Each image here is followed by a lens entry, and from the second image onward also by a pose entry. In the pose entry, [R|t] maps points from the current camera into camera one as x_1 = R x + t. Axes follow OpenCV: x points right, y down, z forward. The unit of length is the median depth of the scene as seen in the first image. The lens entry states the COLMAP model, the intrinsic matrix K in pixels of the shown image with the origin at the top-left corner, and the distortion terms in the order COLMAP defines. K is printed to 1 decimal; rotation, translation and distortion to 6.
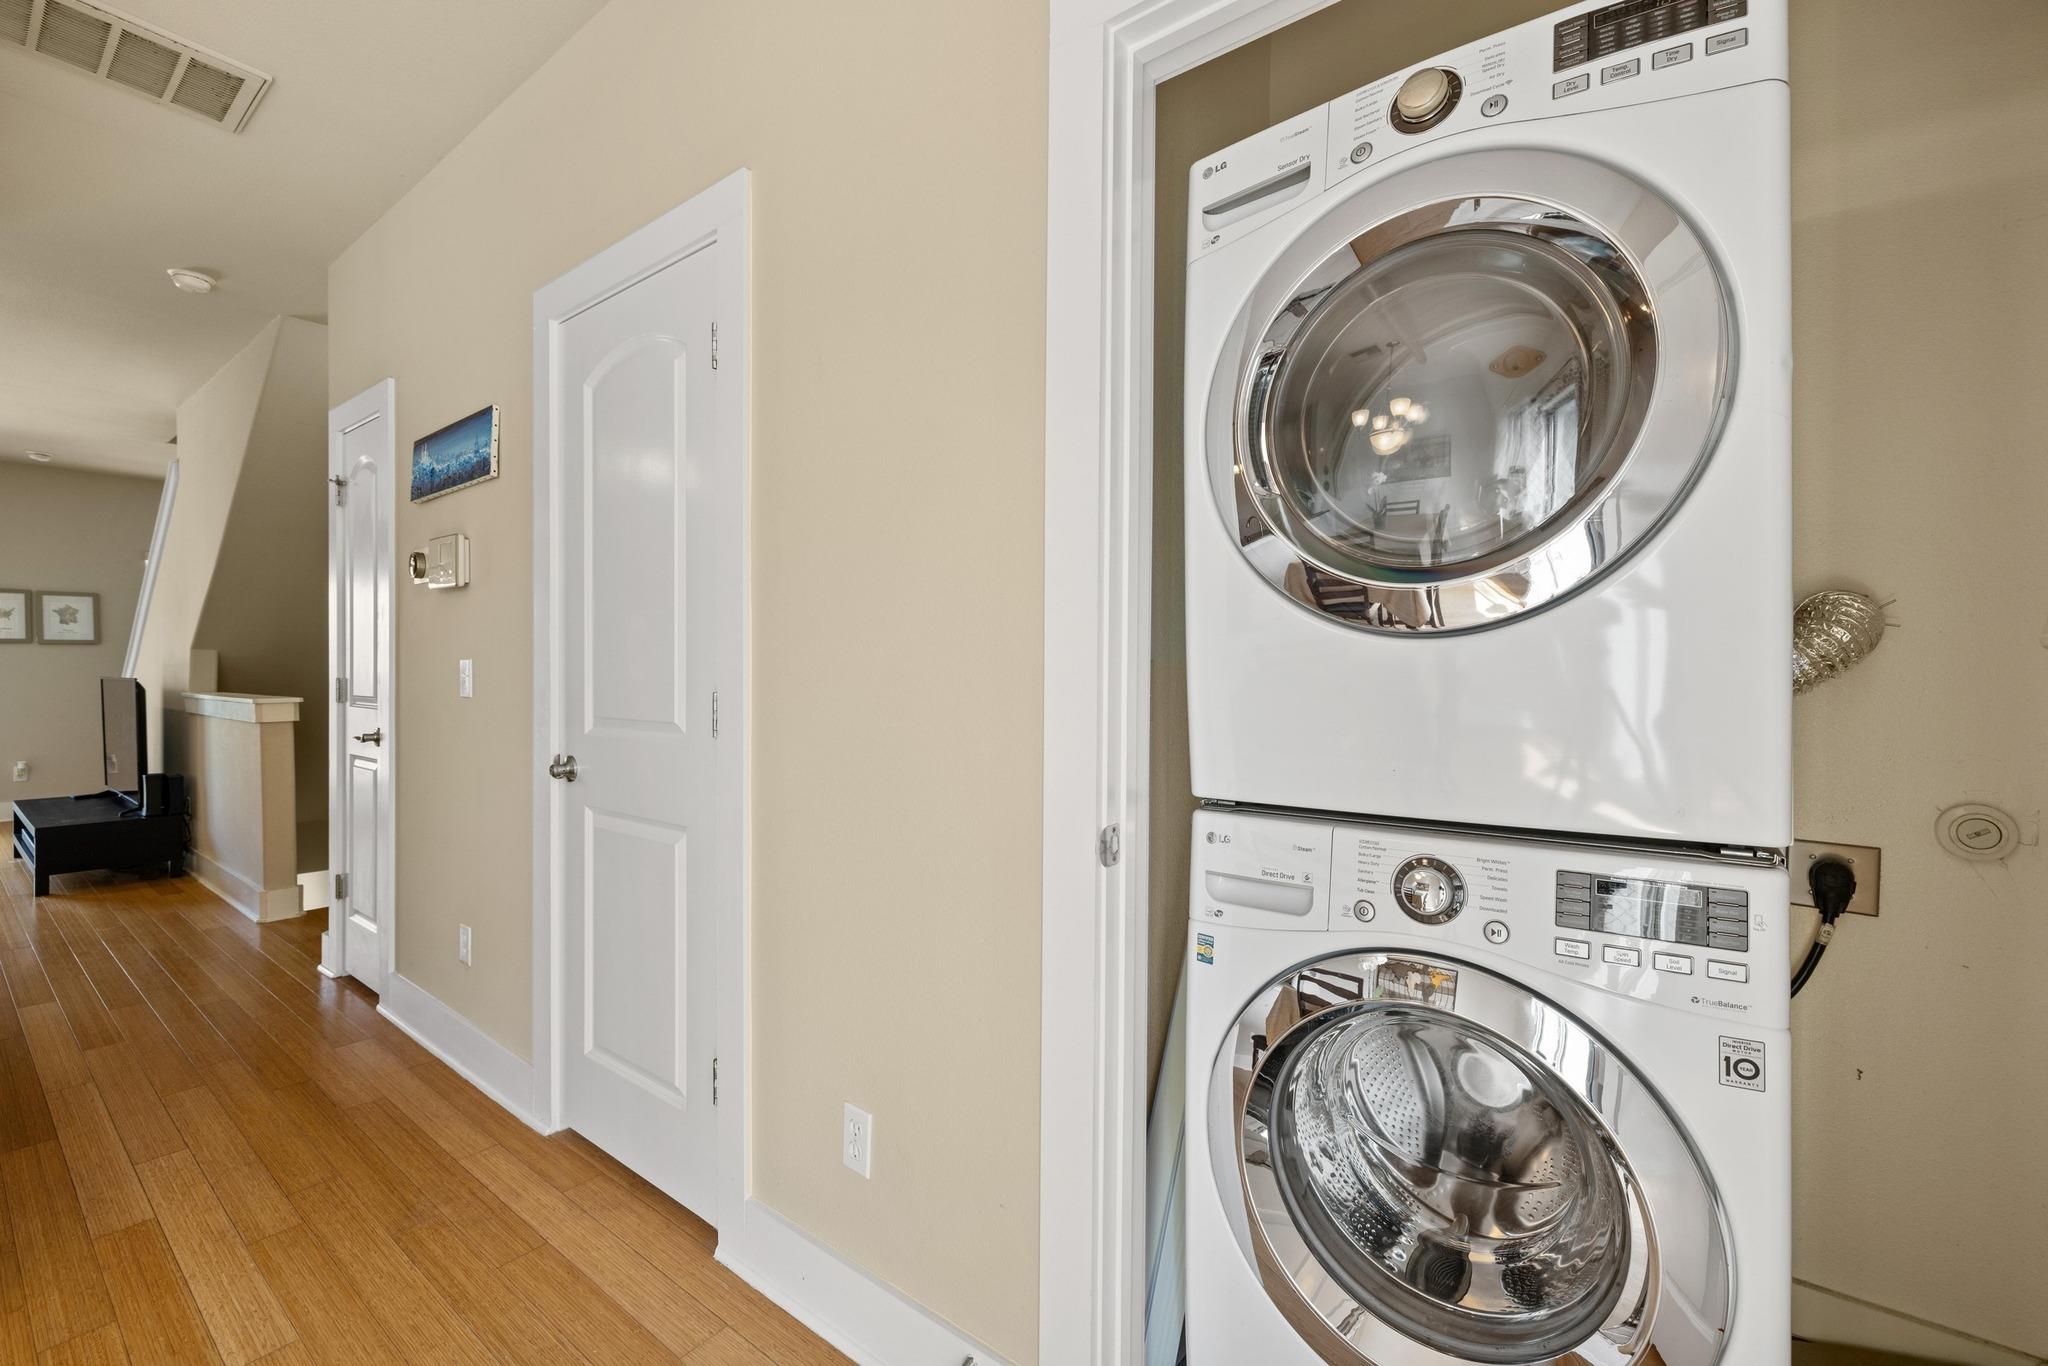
lens RADIAL K [[879.2, 0, 1015.5], [0, 879.2, 683.1], [0, 0, 1]] dist [0.002039, -0.000508]
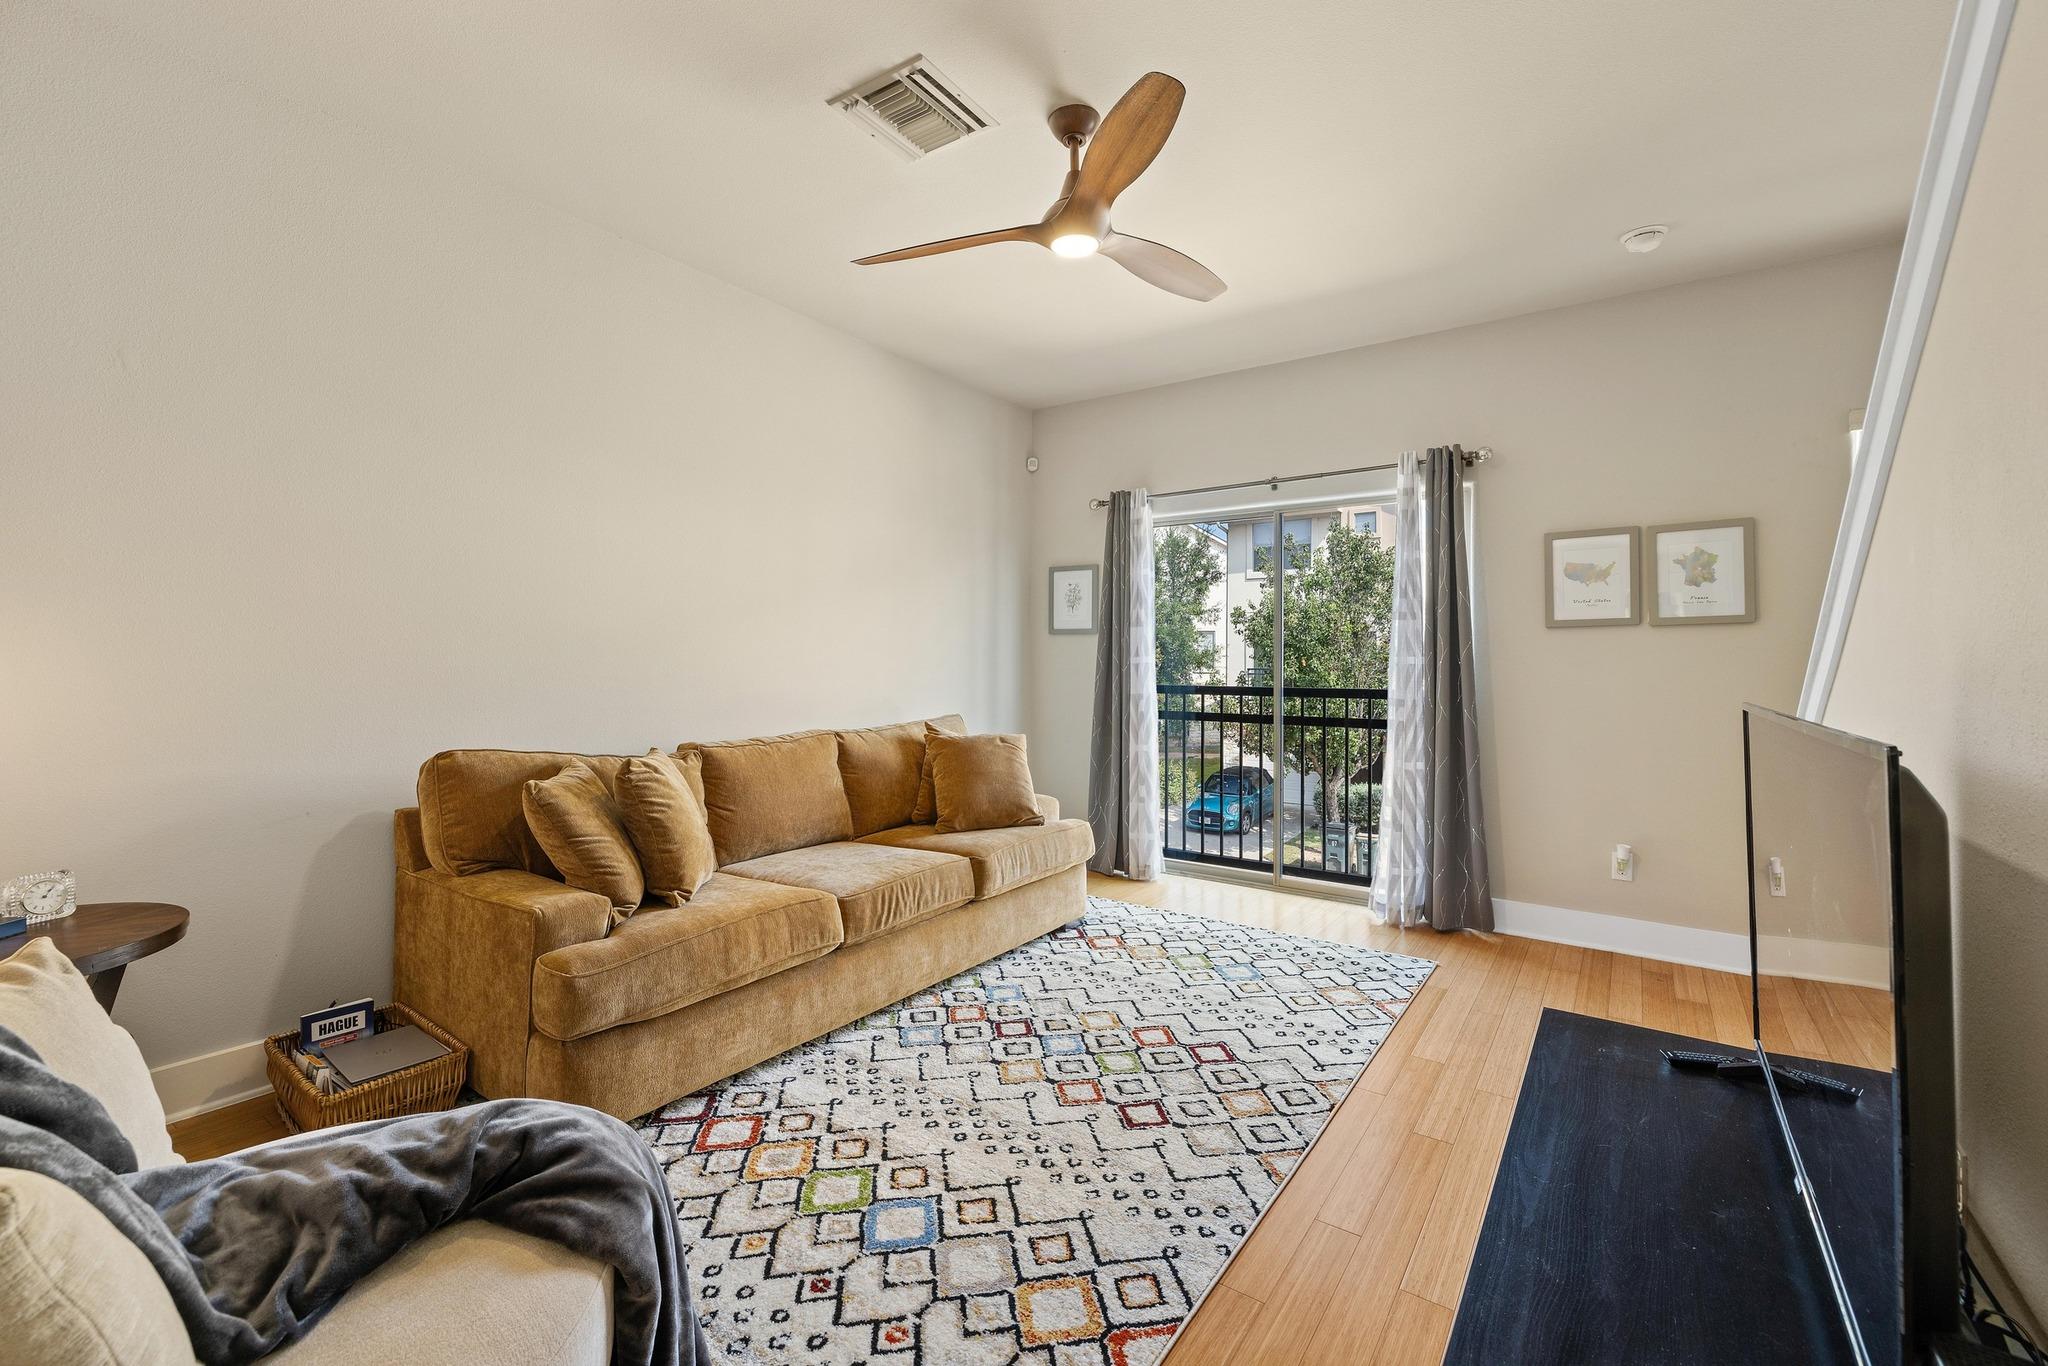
lens RADIAL K [[879.2, 0, 1017.2], [0, 879.2, 674.6], [0, 0, 1]] dist [0.002039, -0.000508]
pose [[0.059428, 0.006796, -0.998209, -0.600038], [-0.006639, 0.999957, 0.006413, -0.016599], [0.998211, 0.006246, 0.059471, 0.584536]]
